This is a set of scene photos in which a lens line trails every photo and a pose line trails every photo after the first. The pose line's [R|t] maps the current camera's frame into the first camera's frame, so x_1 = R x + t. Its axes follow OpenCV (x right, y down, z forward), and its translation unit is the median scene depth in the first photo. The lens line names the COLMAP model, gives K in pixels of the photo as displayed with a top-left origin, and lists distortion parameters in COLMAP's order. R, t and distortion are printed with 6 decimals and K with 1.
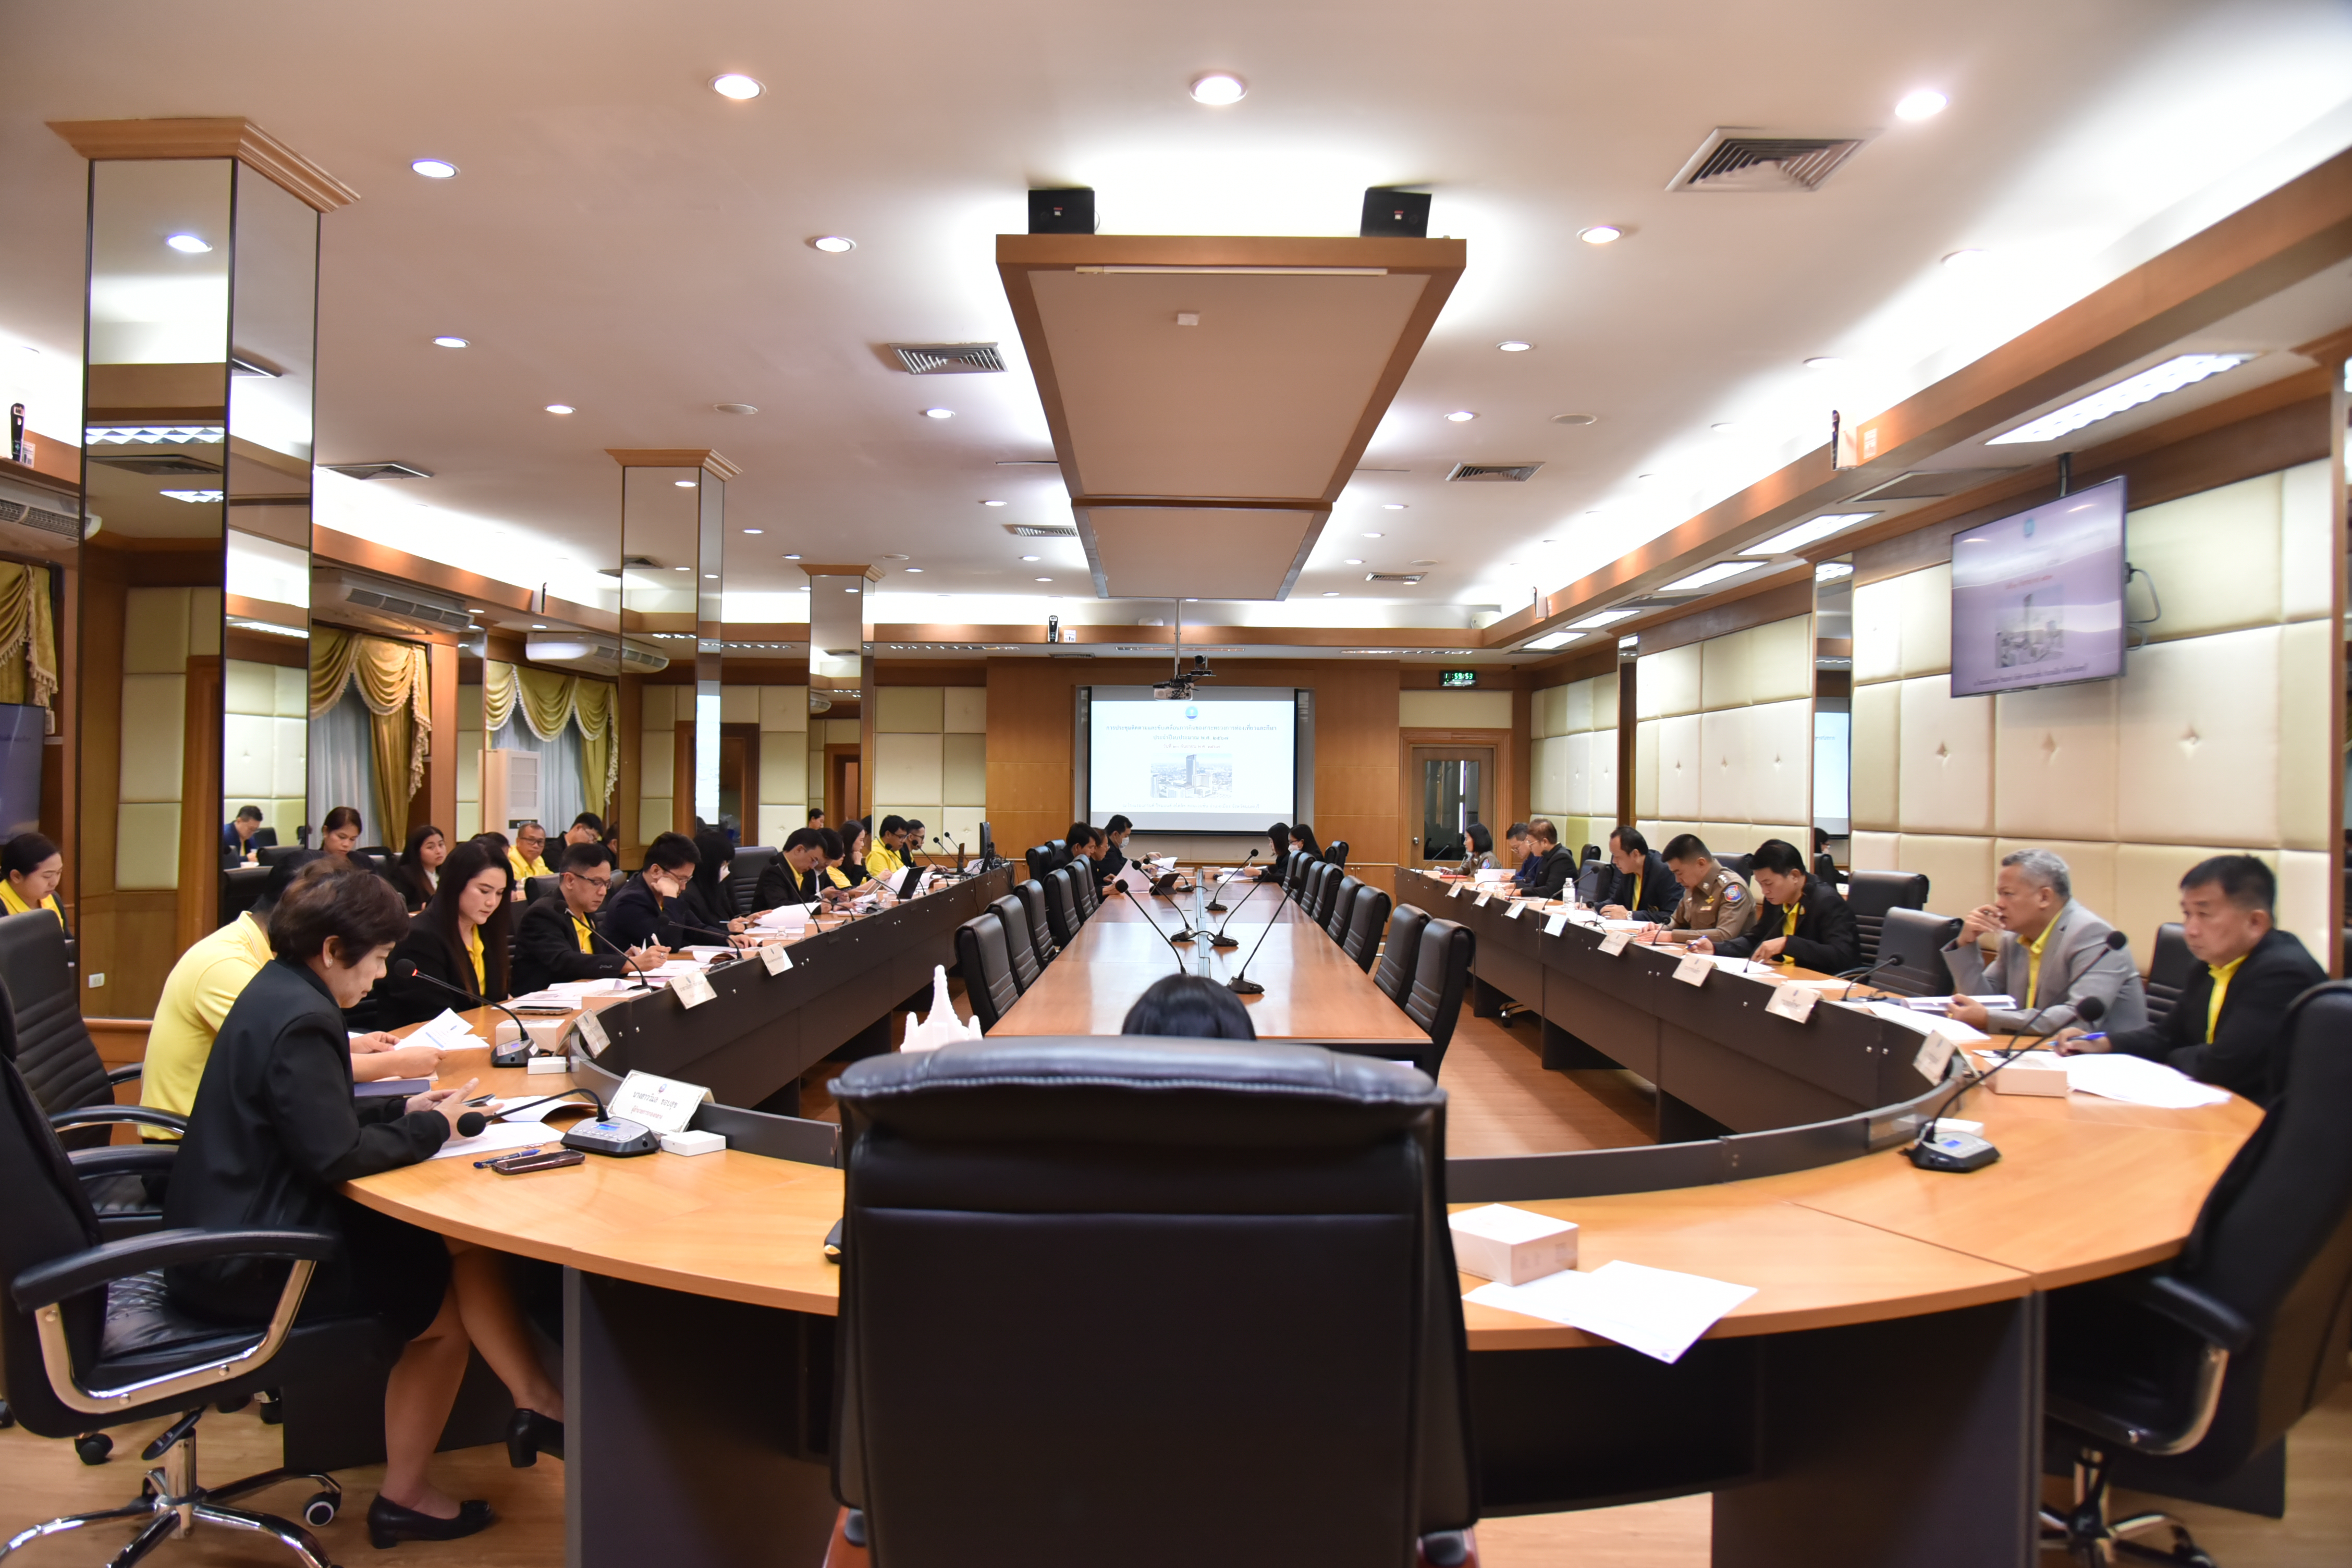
lens RADIAL K [[1591.0, 0, 1176.0], [0, 1591.0, 784.0], [0, 0, 1]] dist [-0.014437, 0.000026]
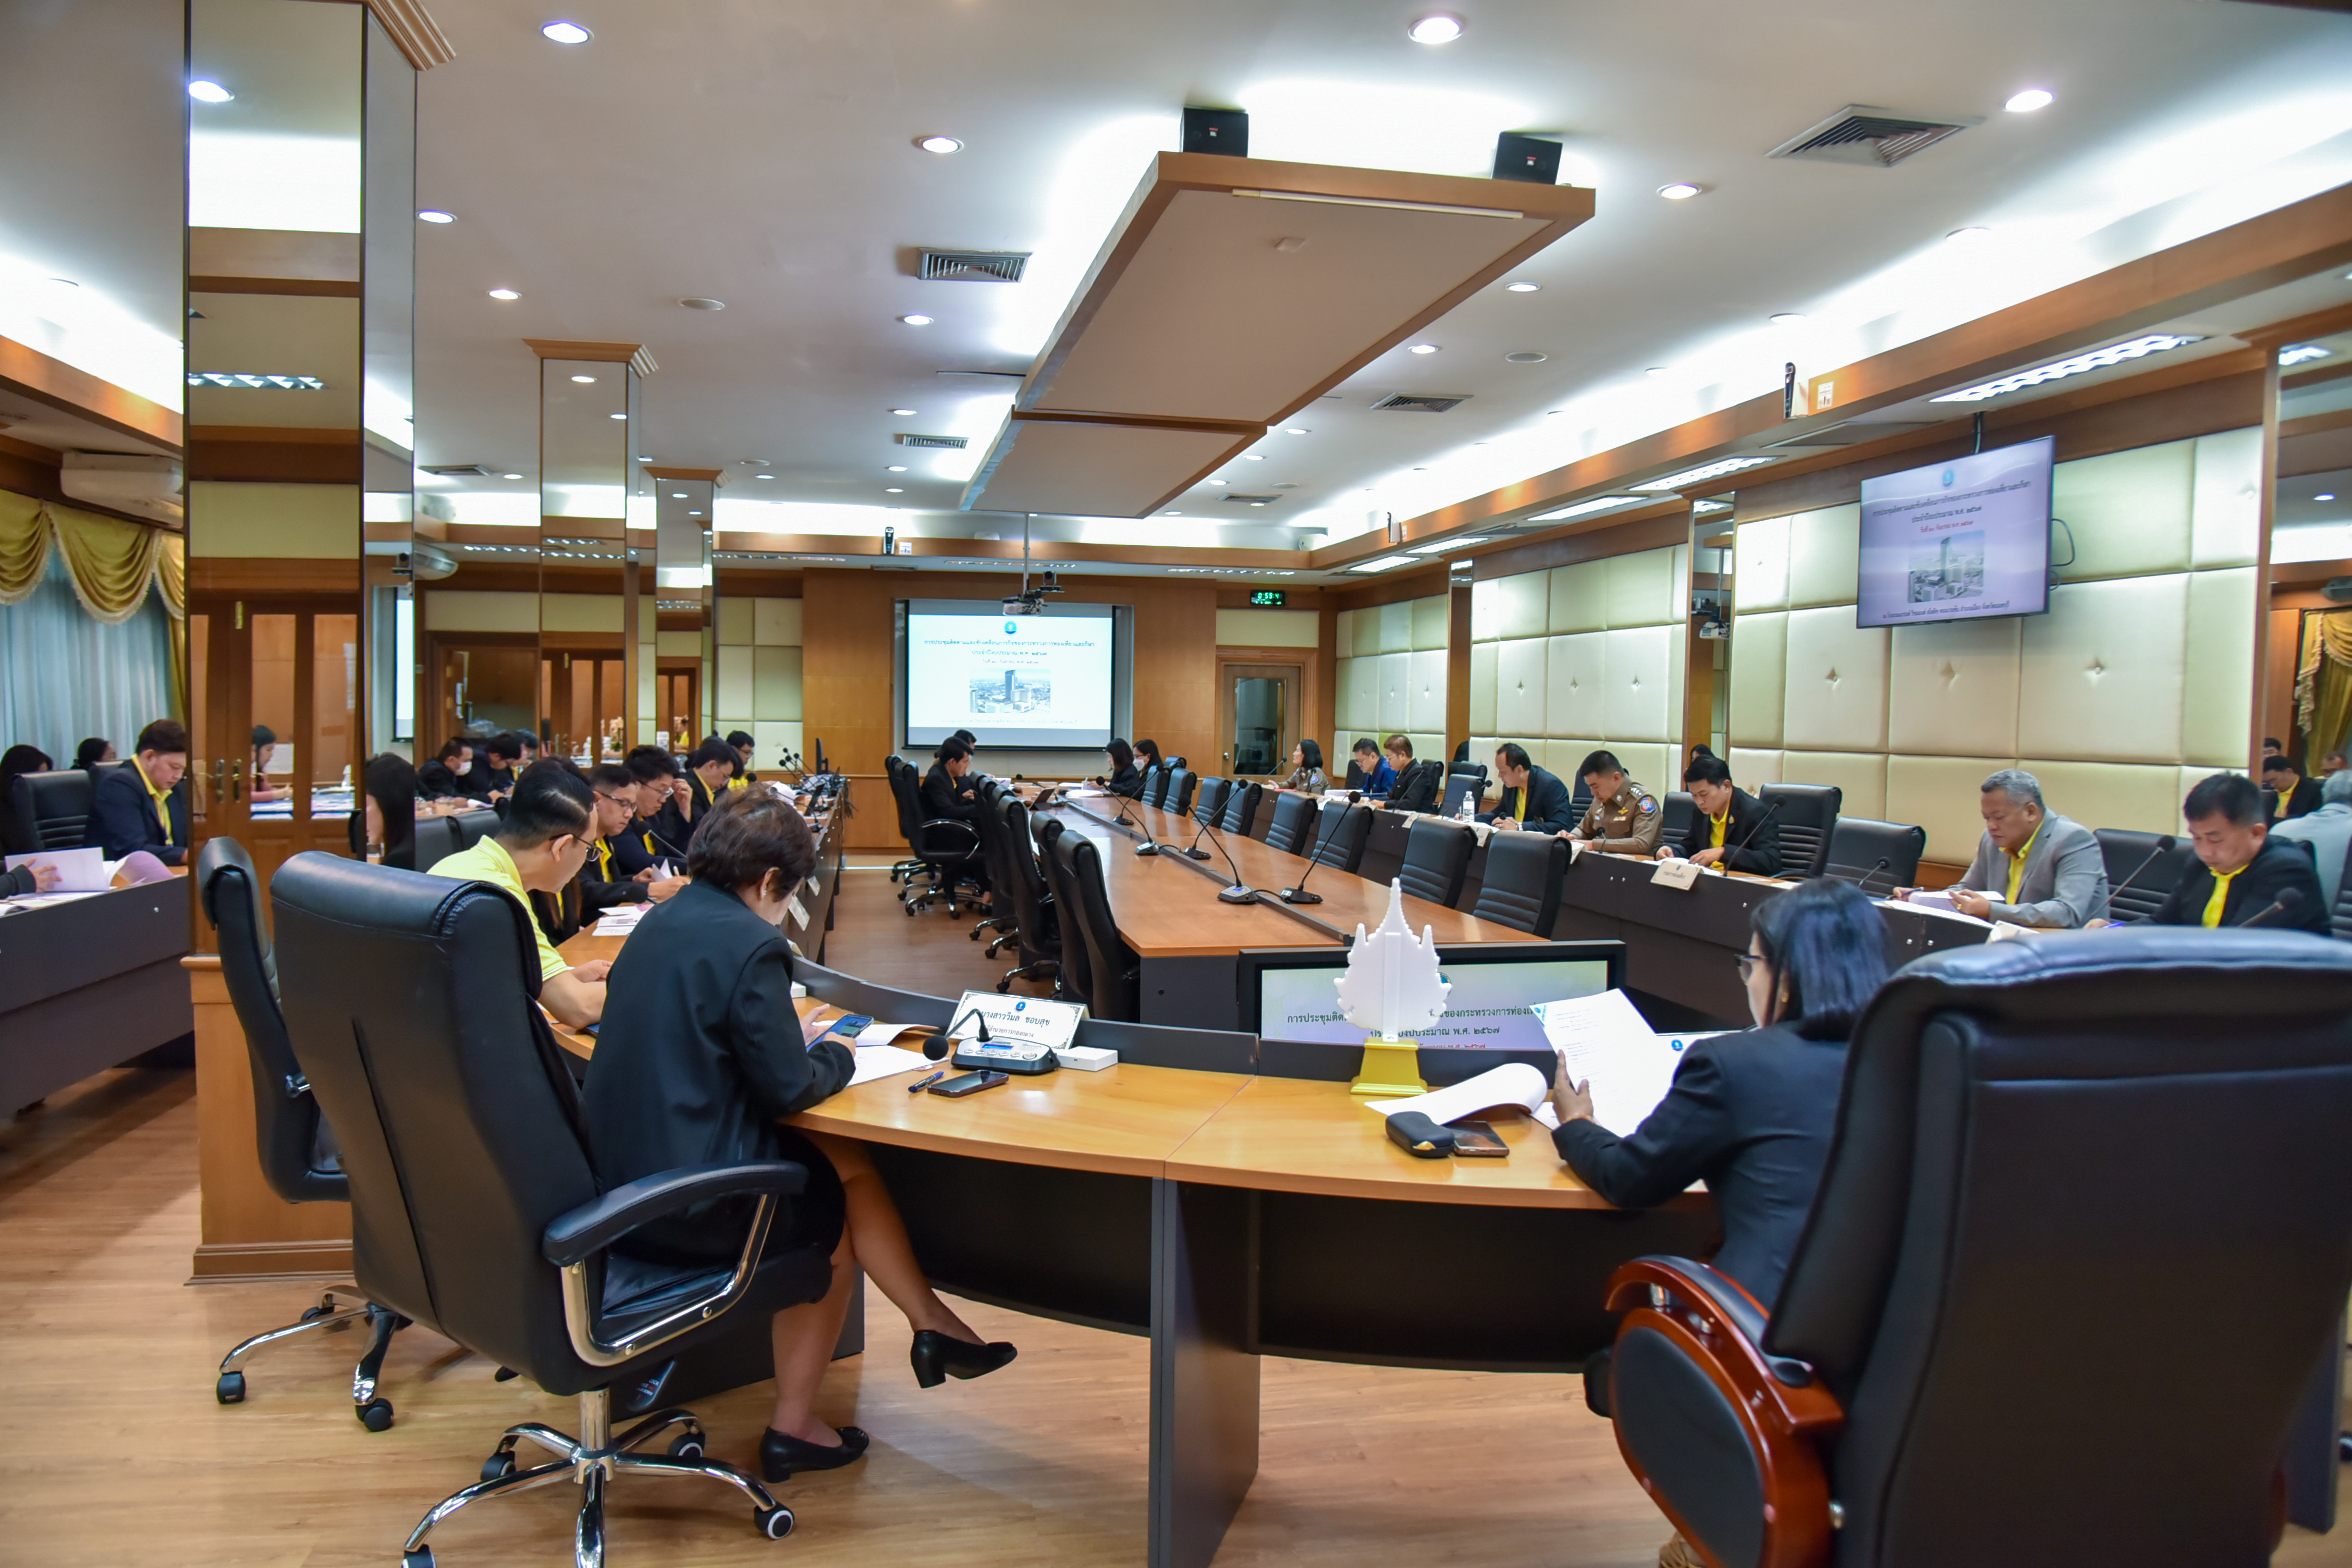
lens RADIAL K [[1582.8, 0, 1176.0], [0, 1582.8, 784.0], [0, 0, 1]] dist [-0.019391, -0.000447]
pose [[0.980781, -0.004400, 0.195063, -0.165173], [-0.006147, 0.998552, 0.053434, -0.001247], [-0.195016, -0.053606, 0.979334, 0.003211]]
